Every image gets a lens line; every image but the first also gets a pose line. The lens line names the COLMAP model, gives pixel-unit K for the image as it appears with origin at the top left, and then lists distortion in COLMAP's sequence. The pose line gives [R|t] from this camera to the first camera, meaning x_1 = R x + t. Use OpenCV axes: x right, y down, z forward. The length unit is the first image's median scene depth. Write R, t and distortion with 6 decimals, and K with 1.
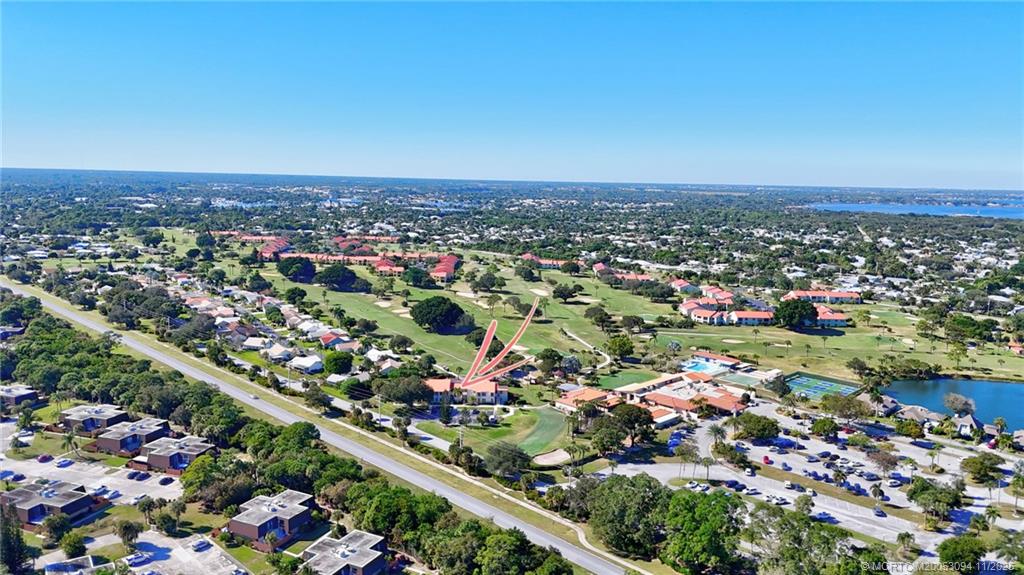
lens RADIAL K [[758.3, 0, 512.0], [0, 758.3, 287.5], [0, 0, 1]] dist [0.087300, -0.086307]
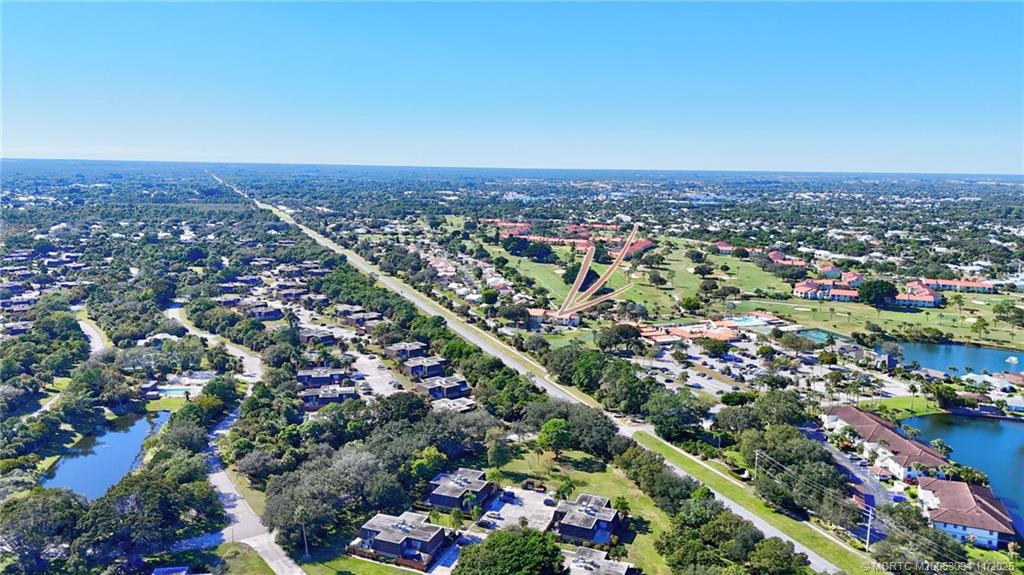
lens RADIAL K [[775.4, 0, 512.0], [0, 775.4, 287.5], [0, 0, 1]] dist [0.090814, -0.102006]
pose [[0.922400, 0.054765, -0.382333, 0.384171], [-0.052721, 0.998484, 0.015830, 0.044943], [0.382620, 0.005556, 0.923889, -0.419162]]
